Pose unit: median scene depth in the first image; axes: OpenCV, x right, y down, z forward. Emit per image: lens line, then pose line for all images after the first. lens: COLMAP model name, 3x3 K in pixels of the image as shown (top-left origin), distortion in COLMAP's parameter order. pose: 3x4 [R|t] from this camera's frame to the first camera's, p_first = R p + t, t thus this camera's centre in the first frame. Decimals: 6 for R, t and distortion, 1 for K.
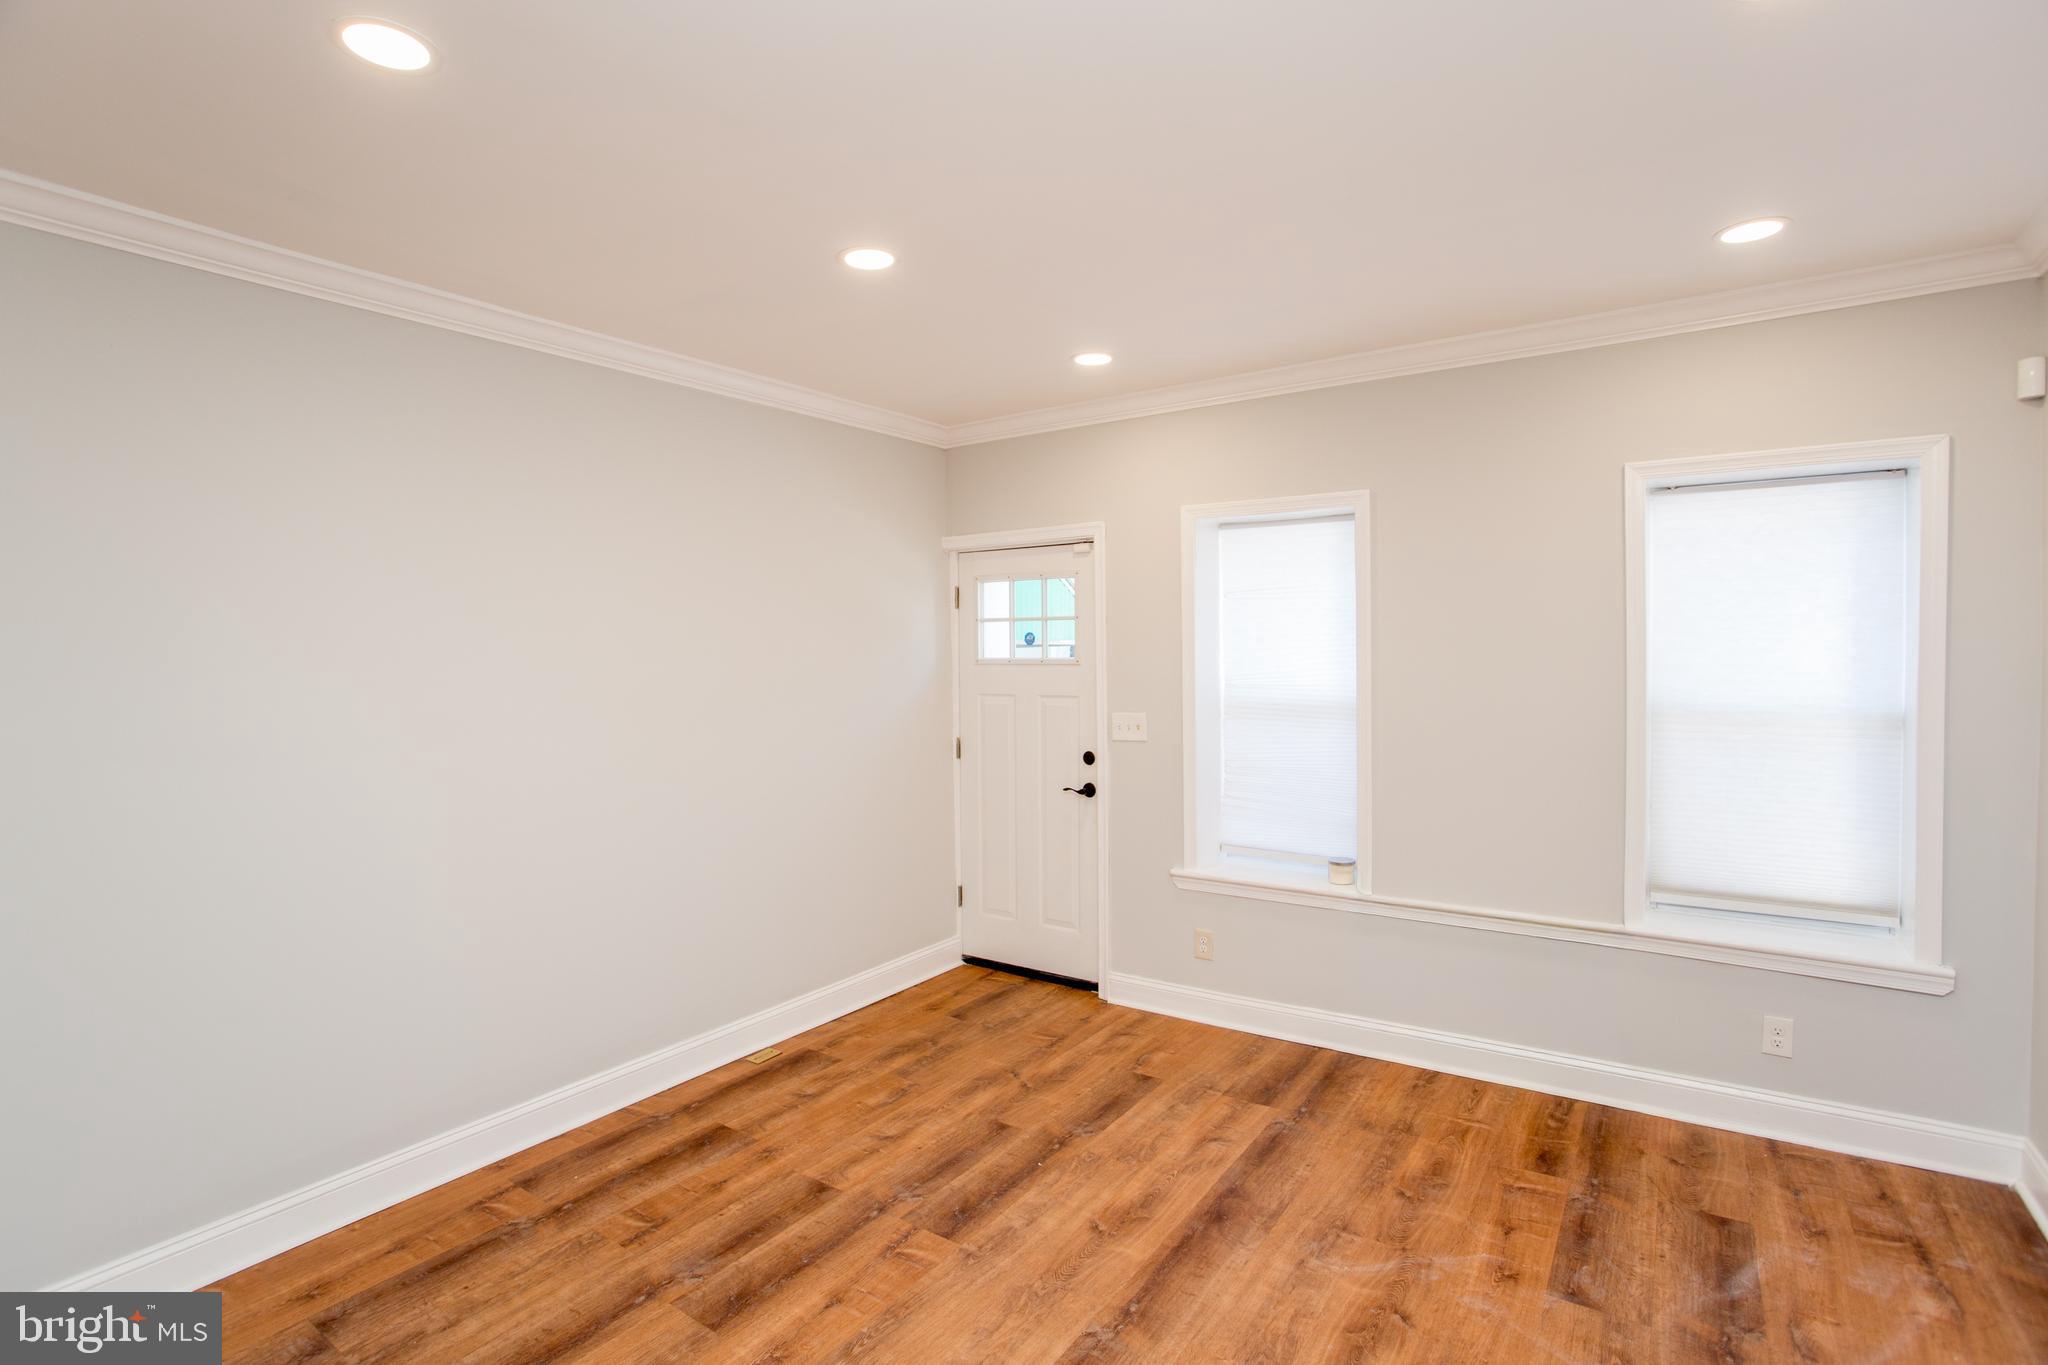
lens RADIAL K [[1012.2, 0, 1008.7], [0, 1012.2, 676.9], [0, 0, 1]] dist [-0.077358, 0.029047]
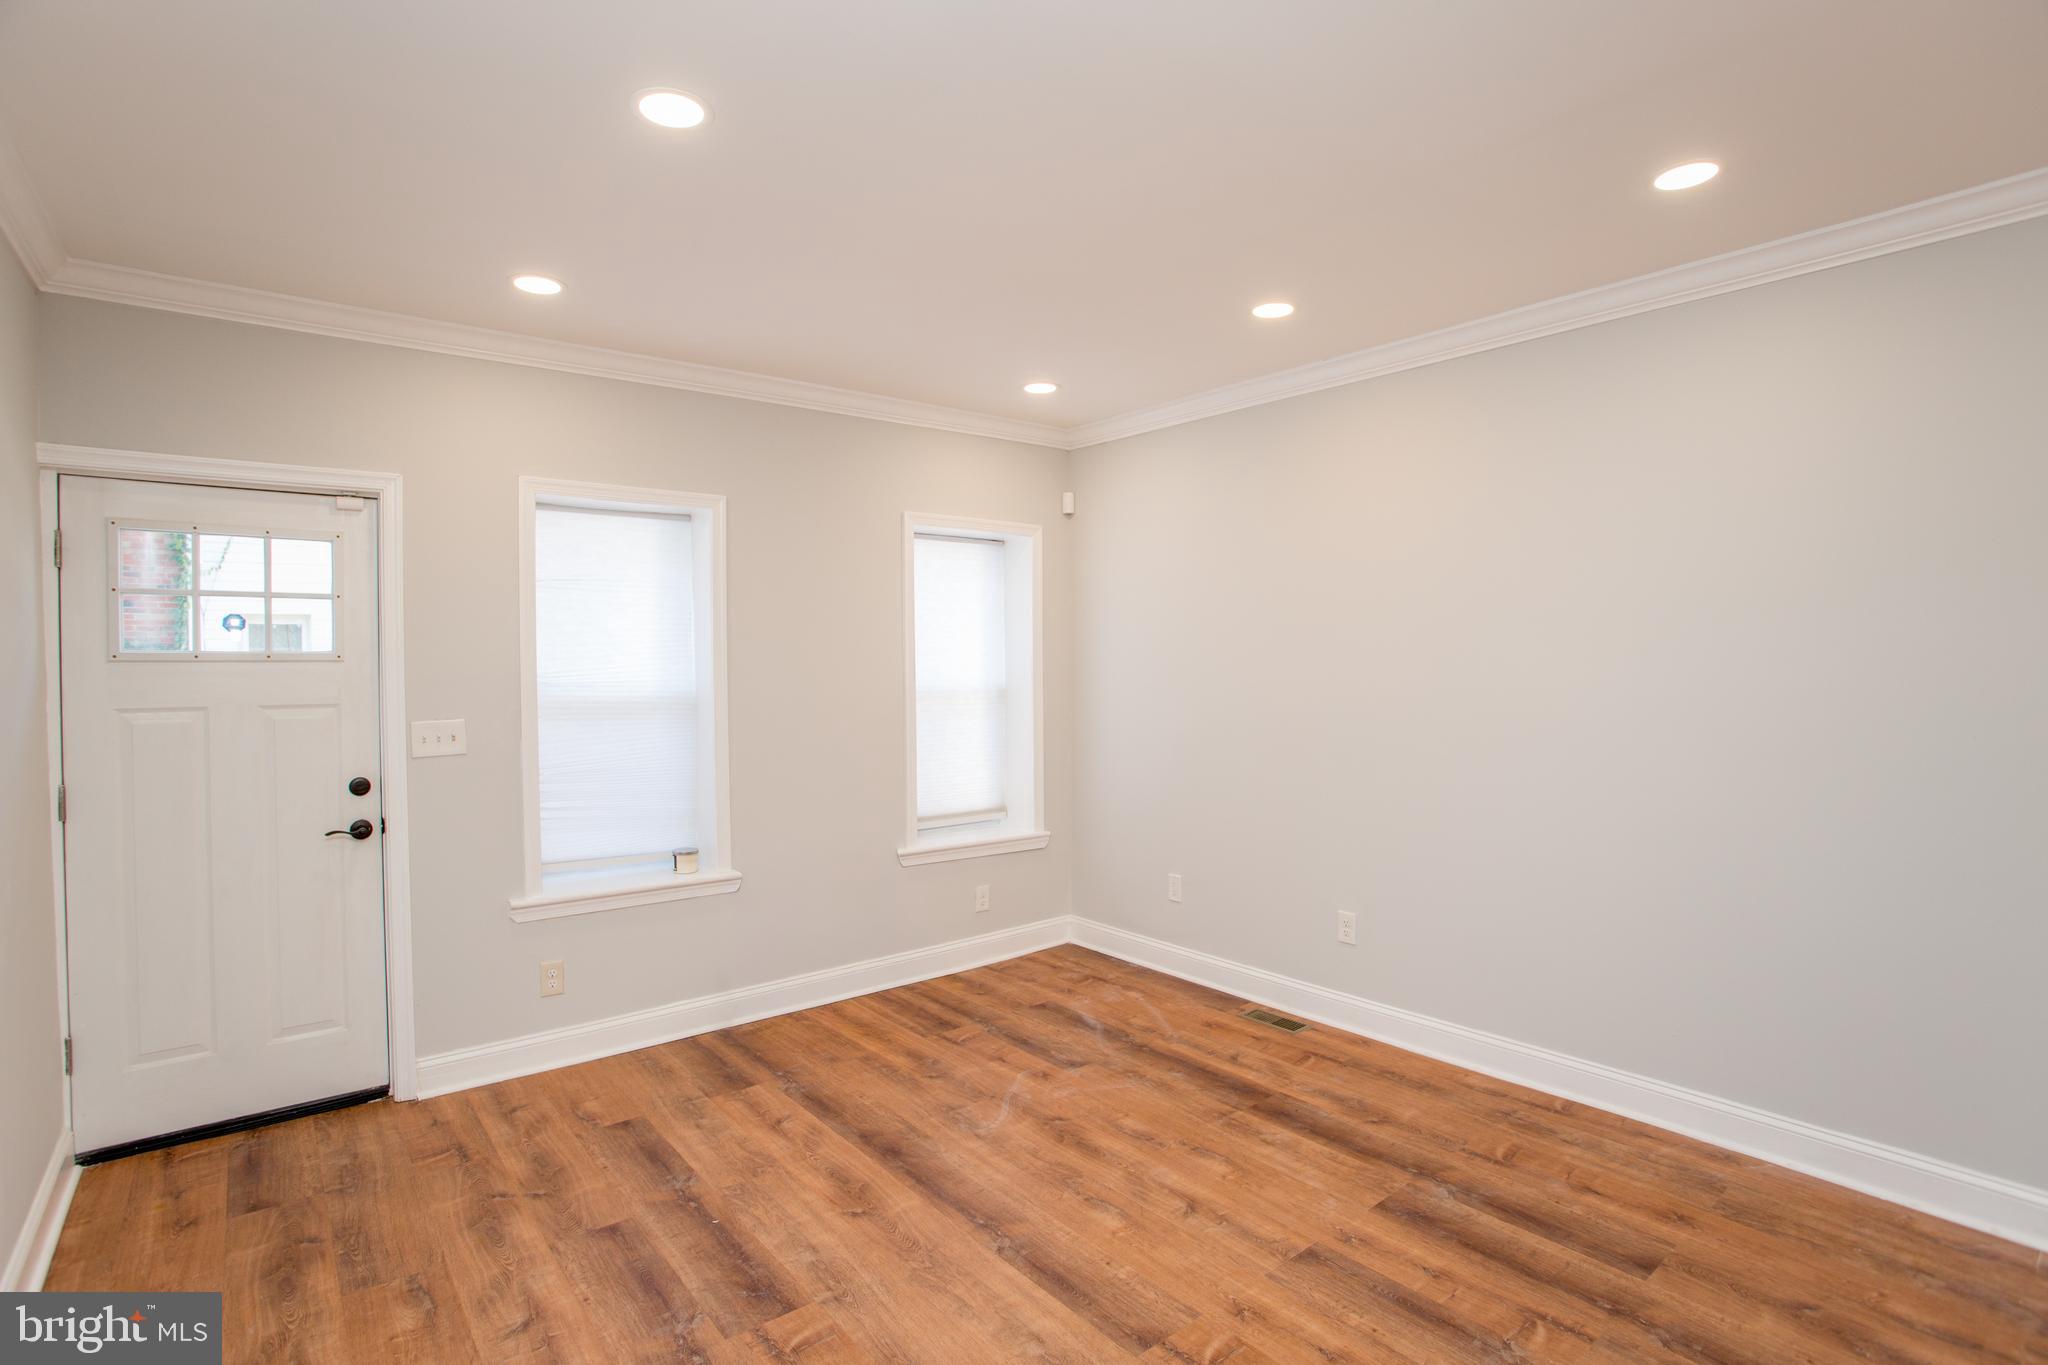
lens RADIAL K [[1018.9, 0, 1029.7], [0, 1018.9, 672.4], [0, 0, 1]] dist [-0.076564, 0.030939]
pose [[0.246456, 0.000578, 0.969154, -0.622748], [0.030334, 0.999505, -0.008310, 0.021508], [-0.968679, 0.031446, 0.246317, 0.424409]]
